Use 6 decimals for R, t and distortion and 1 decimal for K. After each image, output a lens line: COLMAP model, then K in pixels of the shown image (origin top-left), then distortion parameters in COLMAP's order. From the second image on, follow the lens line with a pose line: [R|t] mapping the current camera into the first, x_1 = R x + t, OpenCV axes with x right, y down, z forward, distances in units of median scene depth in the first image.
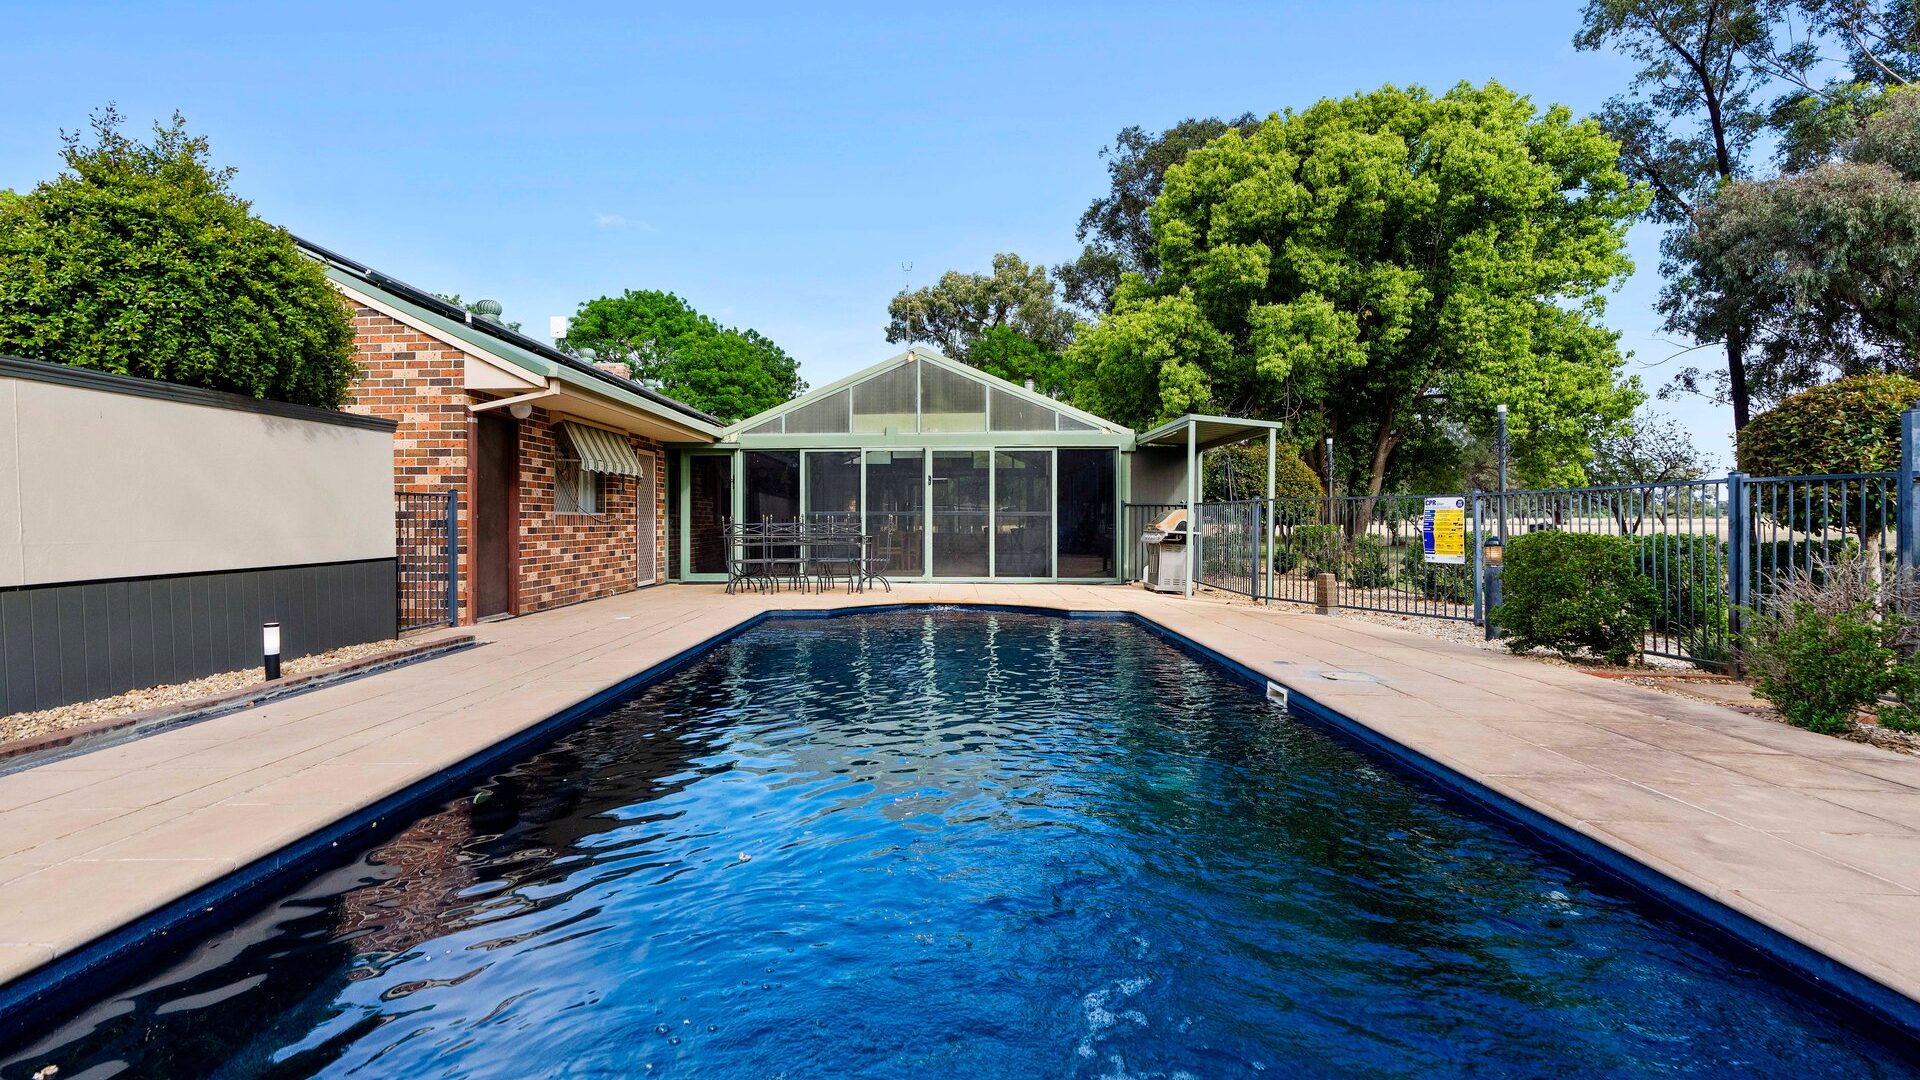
lens RADIAL K [[881.2, 0, 940.8], [0, 881.2, 515.9], [0, 0, 1]] dist [-0.012783, 0.002682]
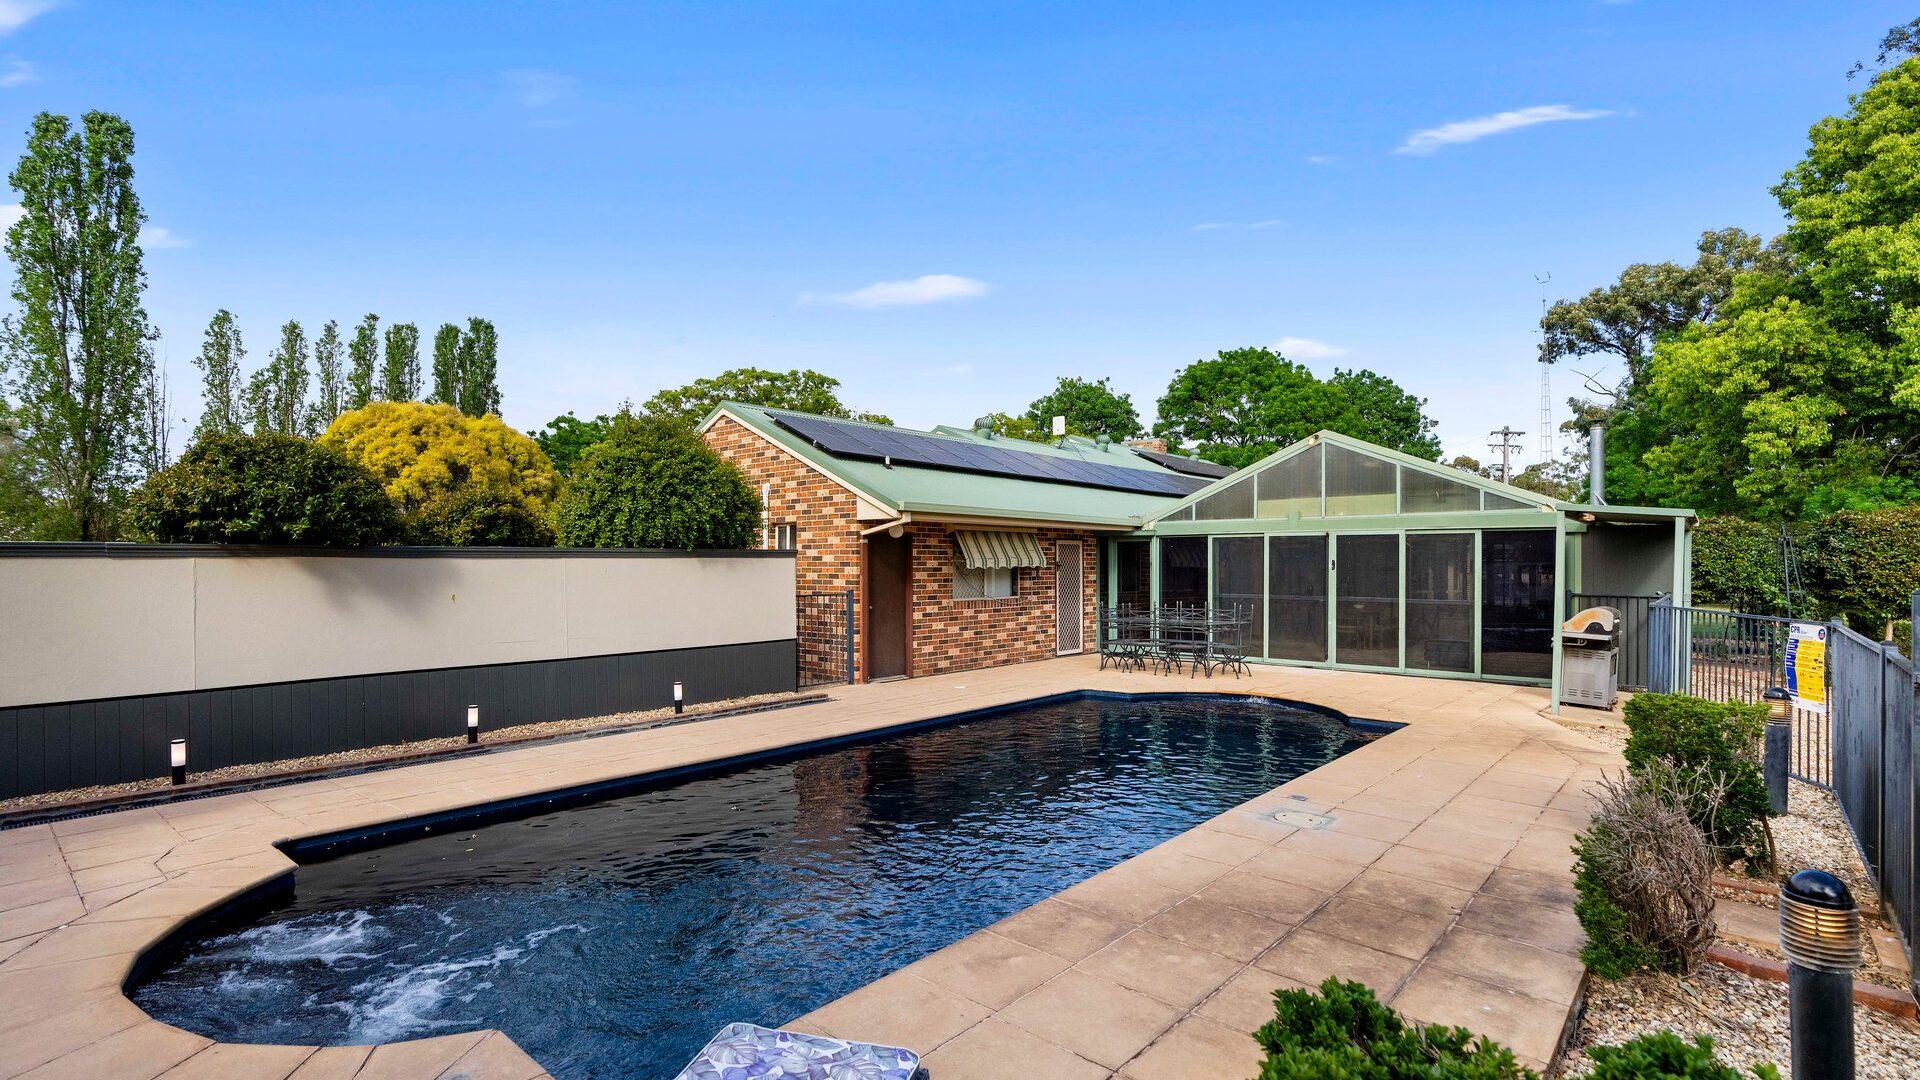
lens RADIAL K [[881.2, 0, 974.7], [0, 881.2, 577.9], [0, 0, 1]] dist [-0.012783, 0.002682]
pose [[0.803466, 0.013835, -0.595190, 0.249709], [-0.006143, 0.999869, 0.014949, -0.038321], [0.595319, -0.008355, 0.803446, -0.024529]]
